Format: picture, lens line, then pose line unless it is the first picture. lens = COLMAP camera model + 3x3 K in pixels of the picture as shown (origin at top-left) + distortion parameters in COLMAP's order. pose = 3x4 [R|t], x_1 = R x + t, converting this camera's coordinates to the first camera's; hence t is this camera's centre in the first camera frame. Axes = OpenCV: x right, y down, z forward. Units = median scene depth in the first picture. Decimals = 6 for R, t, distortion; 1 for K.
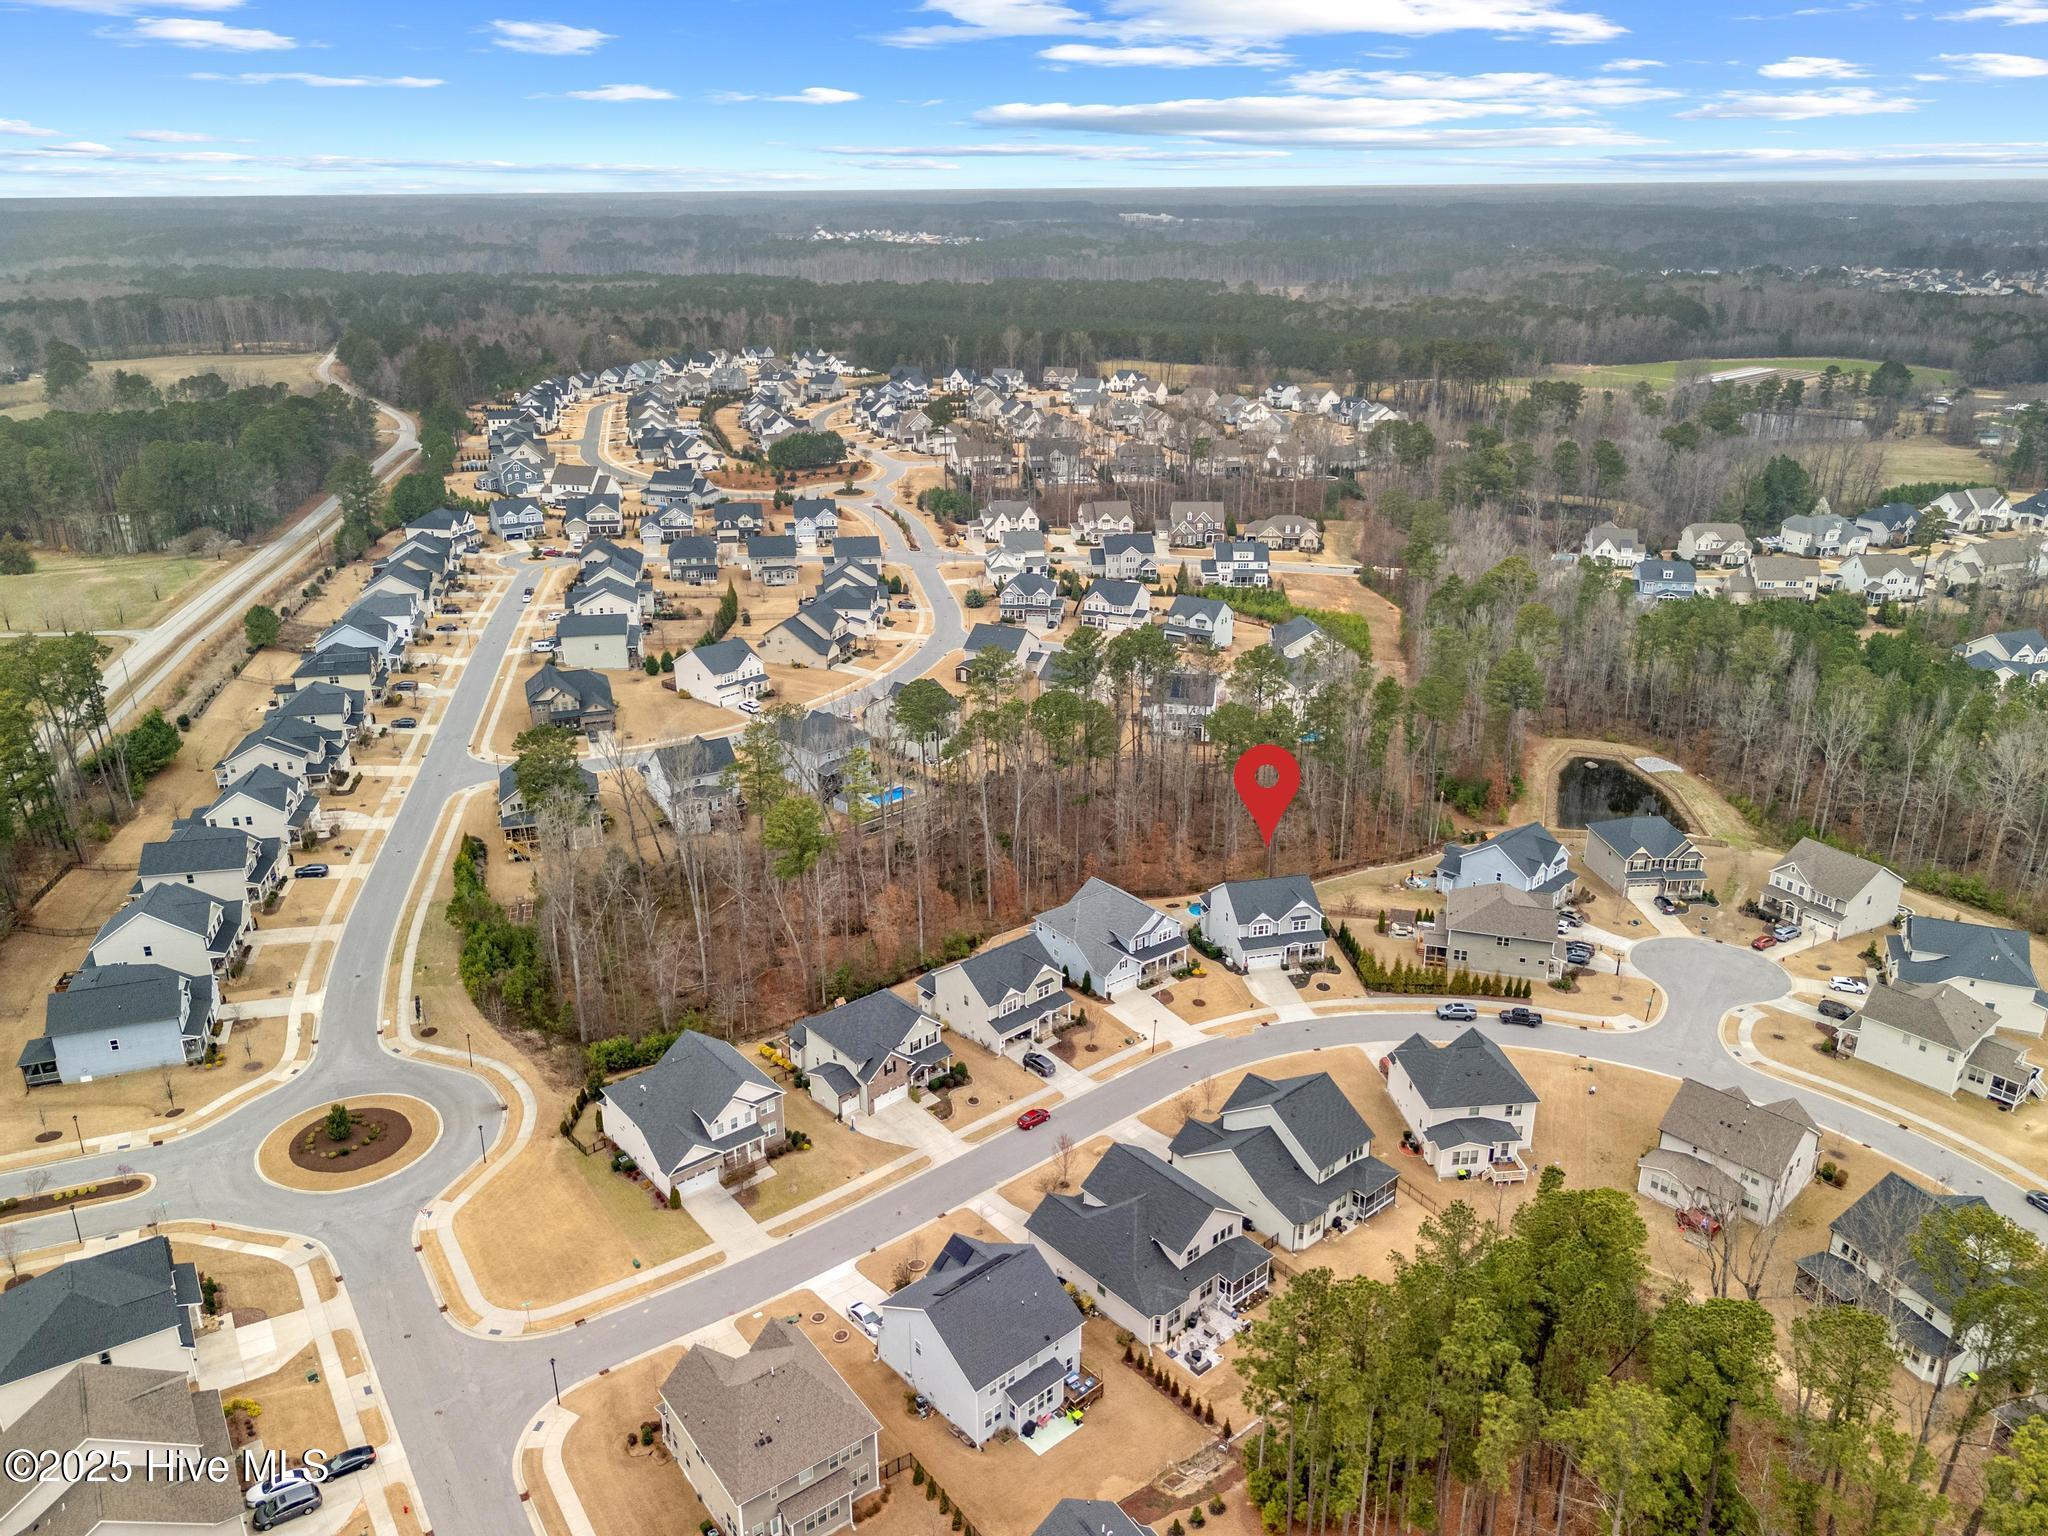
lens RADIAL K [[1494.6, 0, 1030.1], [0, 1494.6, 779.0], [0, 0, 1]] dist [0.081398, -0.089580]
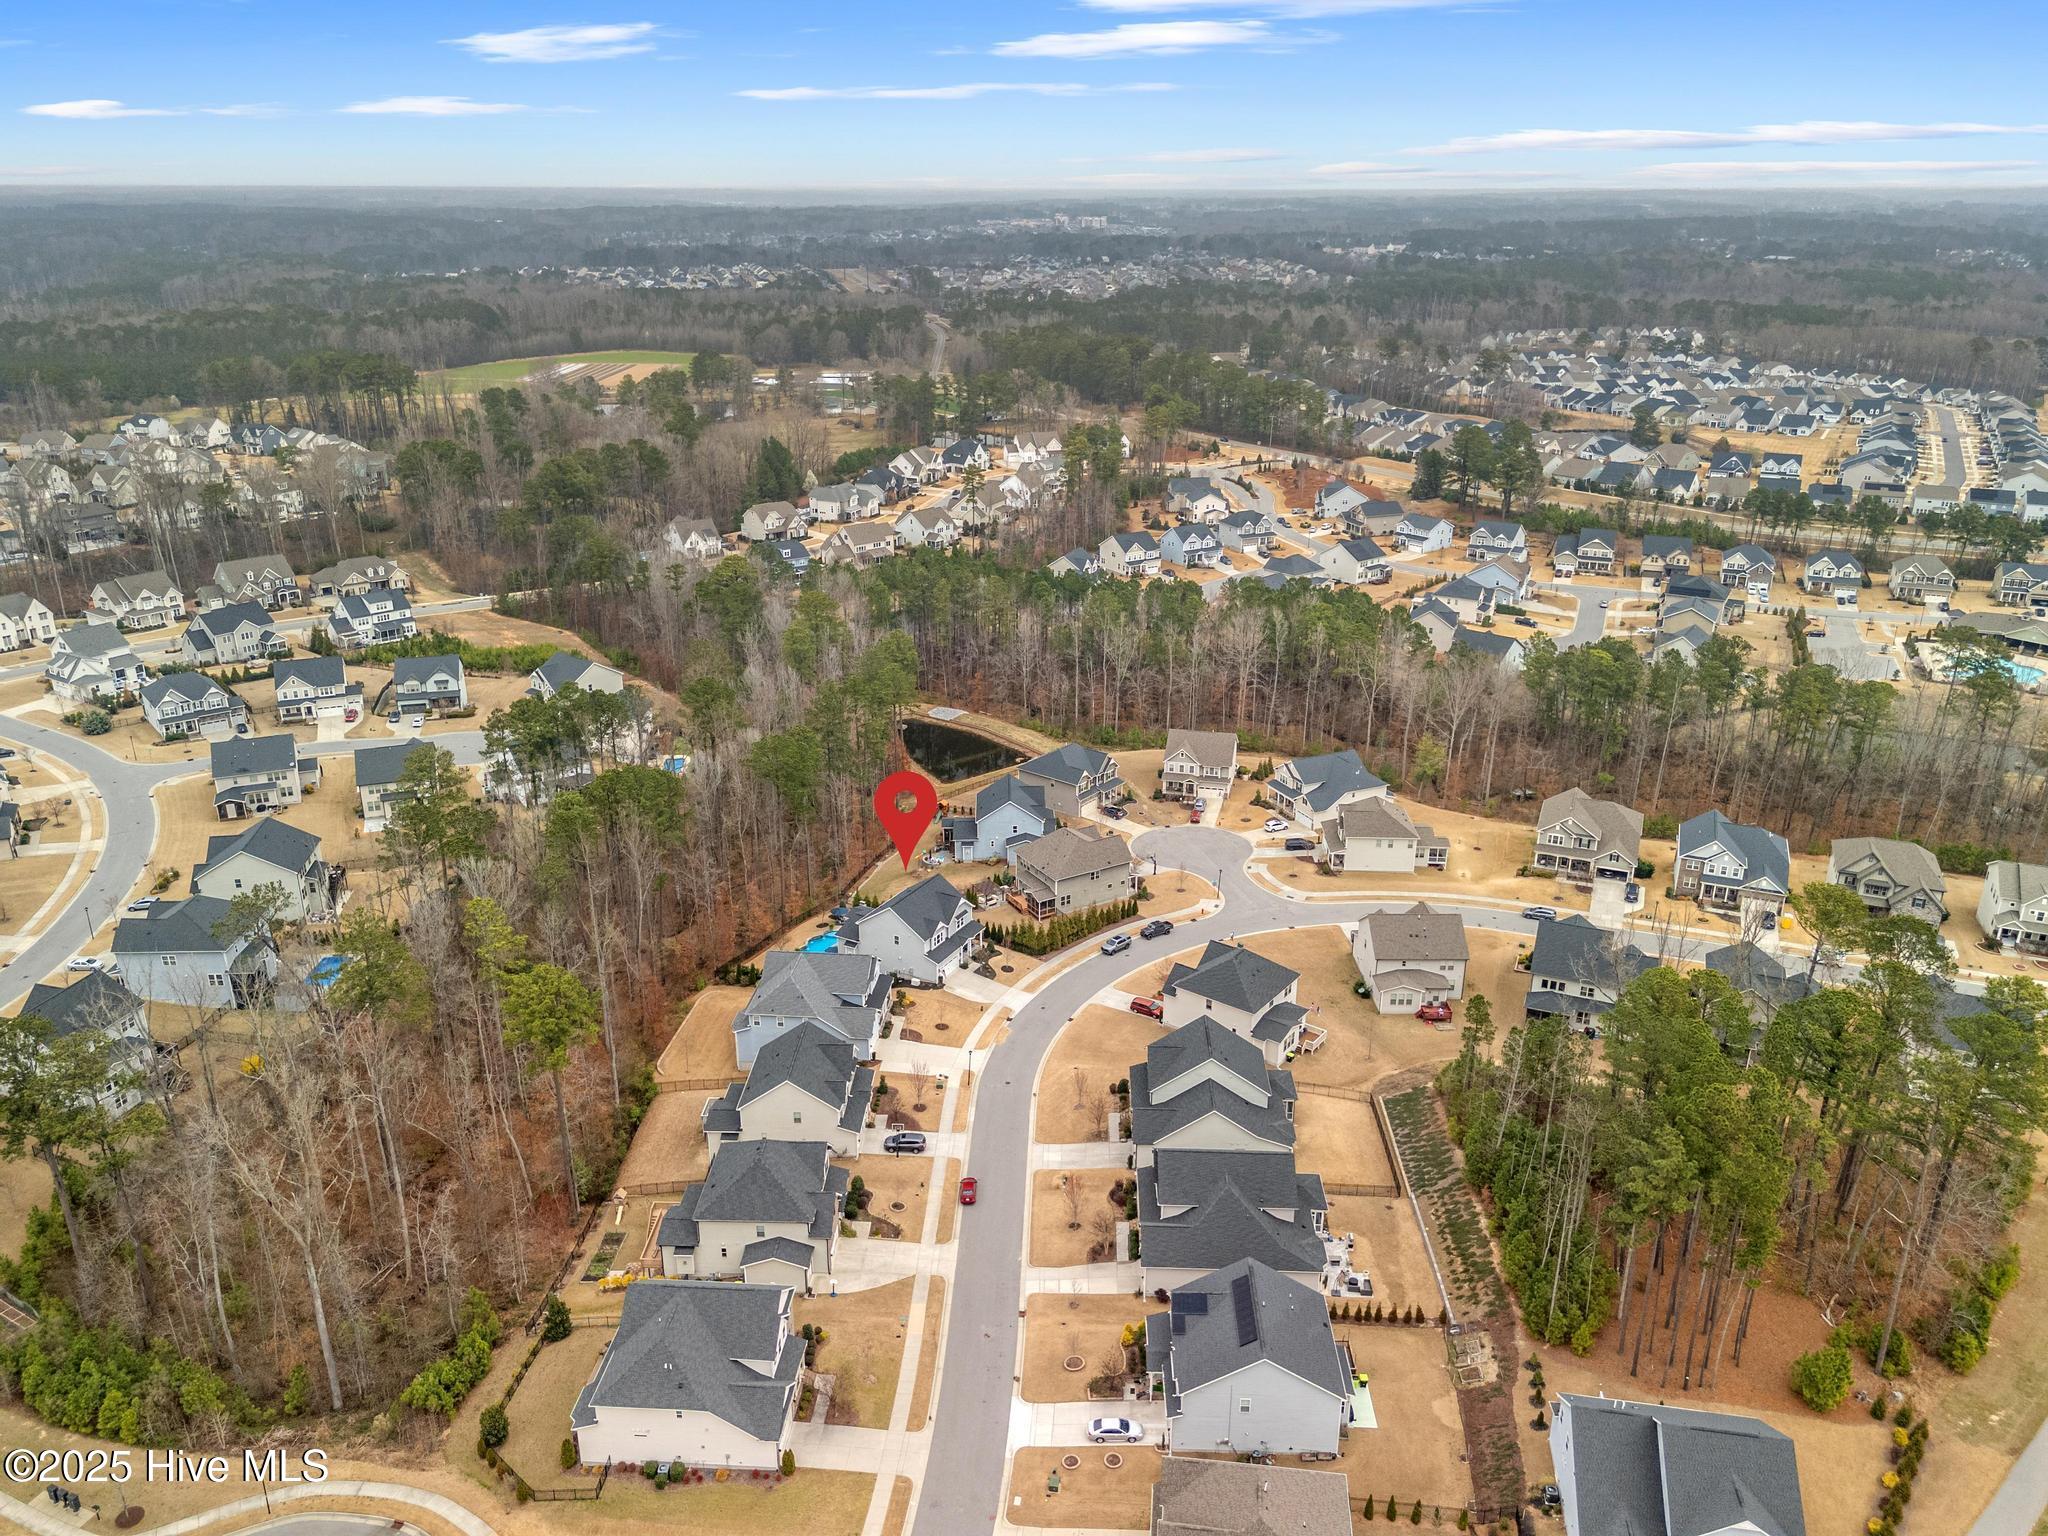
lens RADIAL K [[1494.6, 0, 1030.1], [0, 1494.6, 779.0], [0, 0, 1]] dist [0.081398, -0.089580]
pose [[0.685758, -0.263604, 0.678416, -0.447451], [0.264699, 0.958607, 0.104911, -0.088985], [-0.677990, 0.107633, 0.727149, 0.219648]]
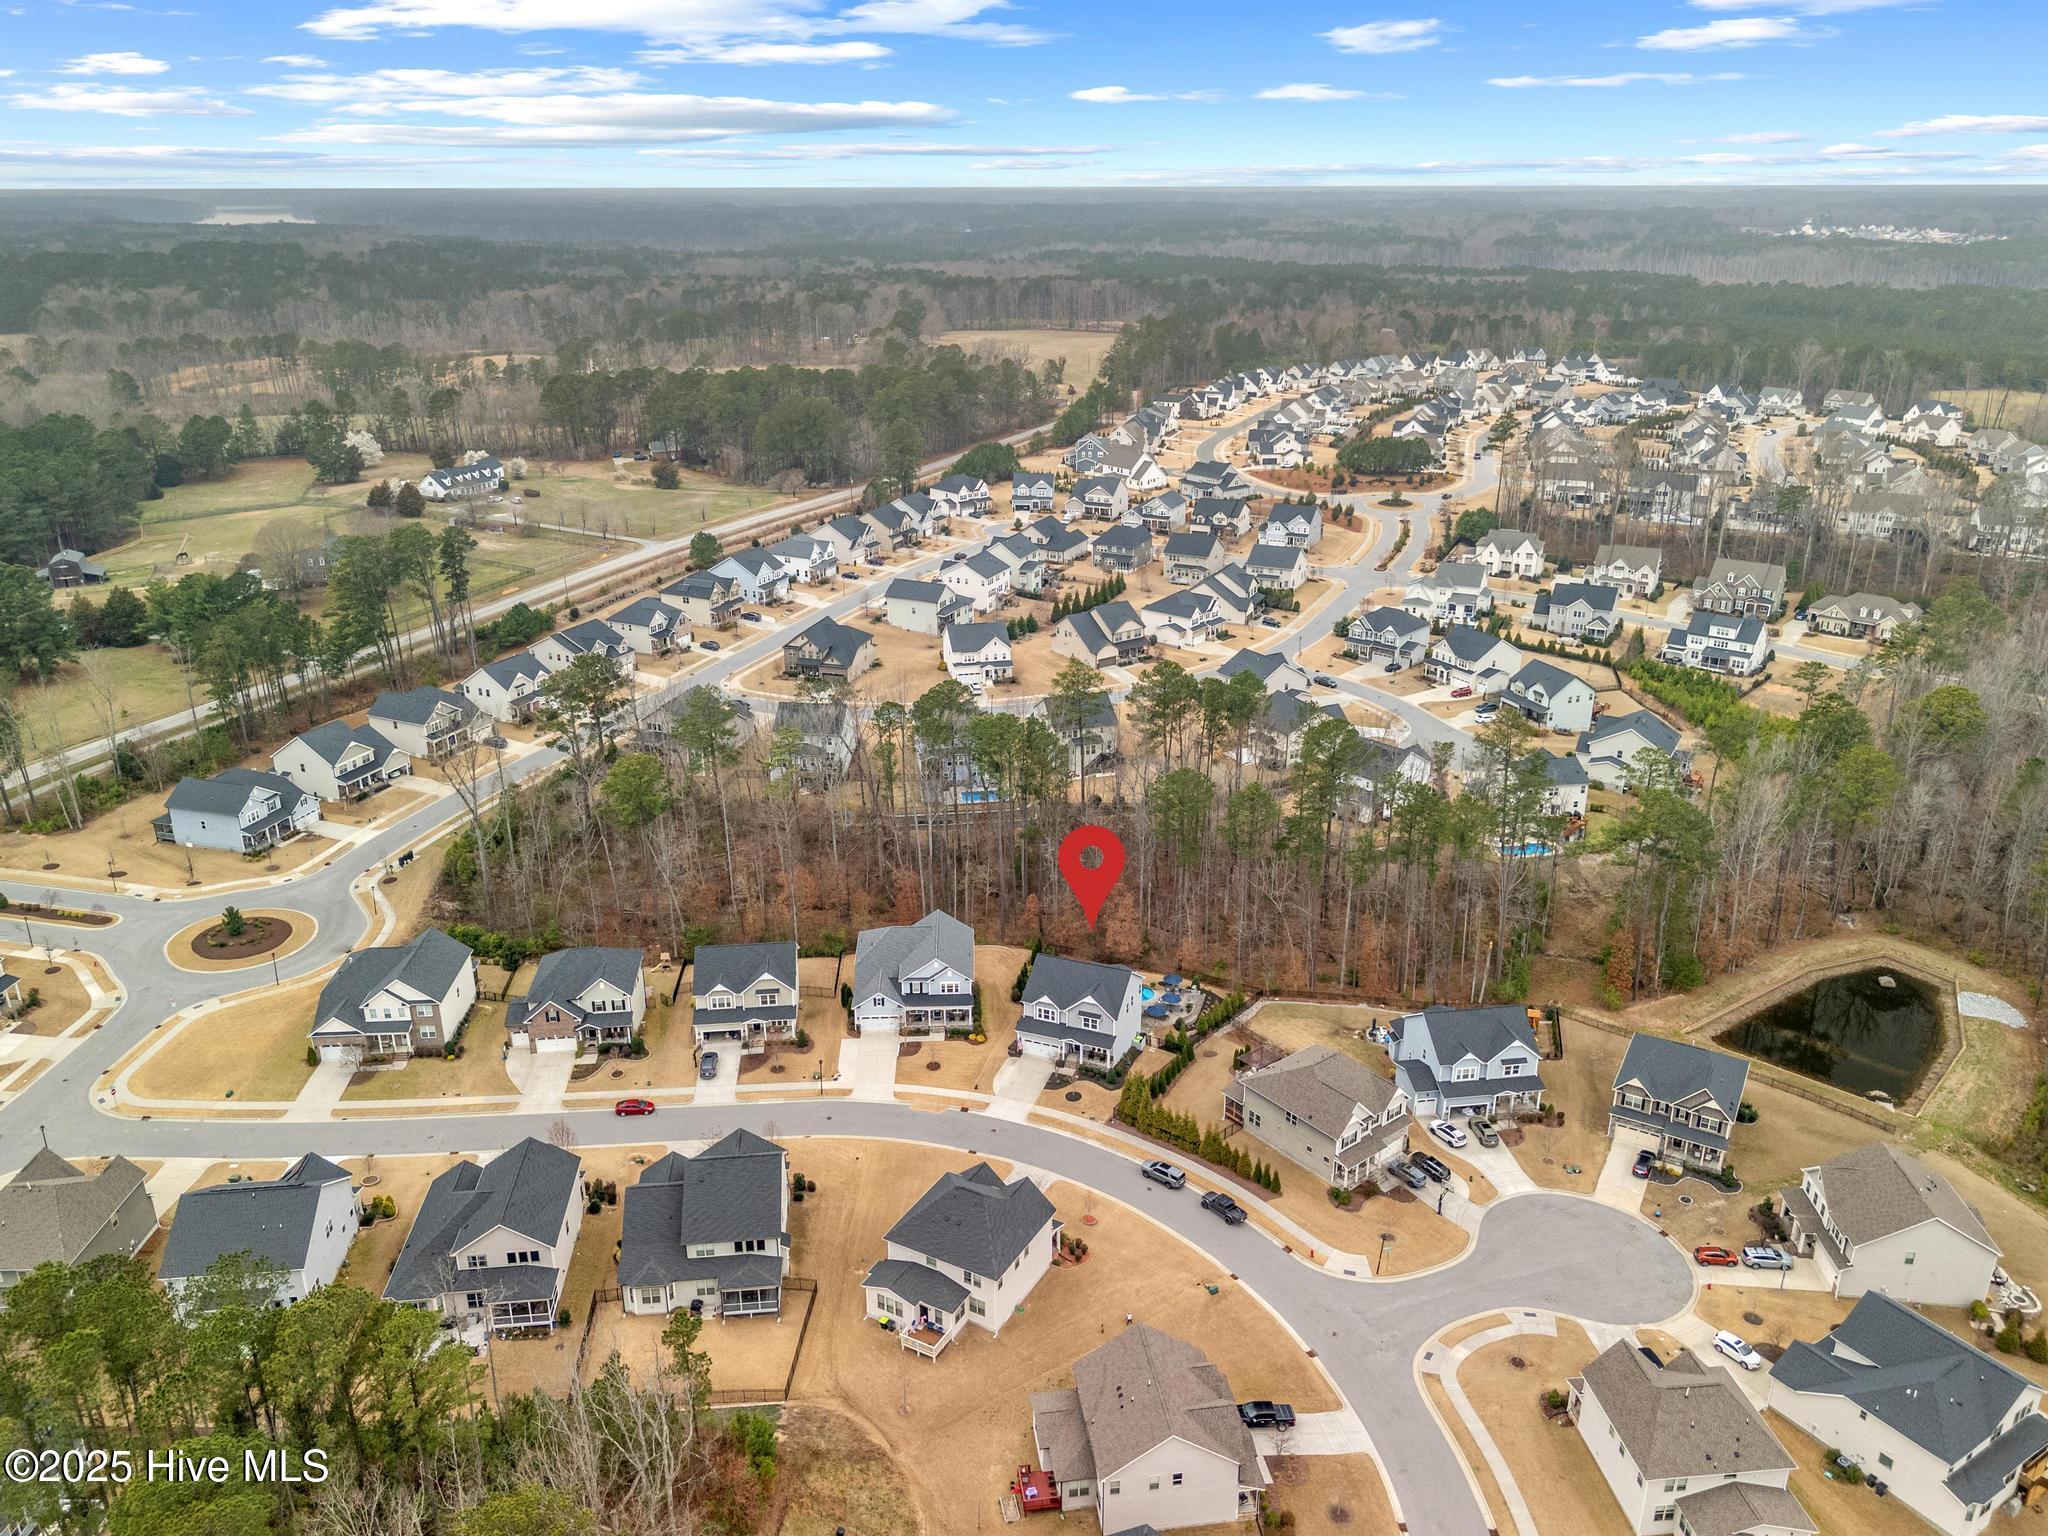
lens RADIAL K [[1494.6, 0, 1030.1], [0, 1494.6, 779.0], [0, 0, 1]] dist [0.081398, -0.089580]
pose [[0.813252, 0.216720, -0.540049, 0.591739], [-0.214686, 0.974334, 0.067703, -0.093249], [0.540861, 0.060882, 0.838906, 0.235464]]
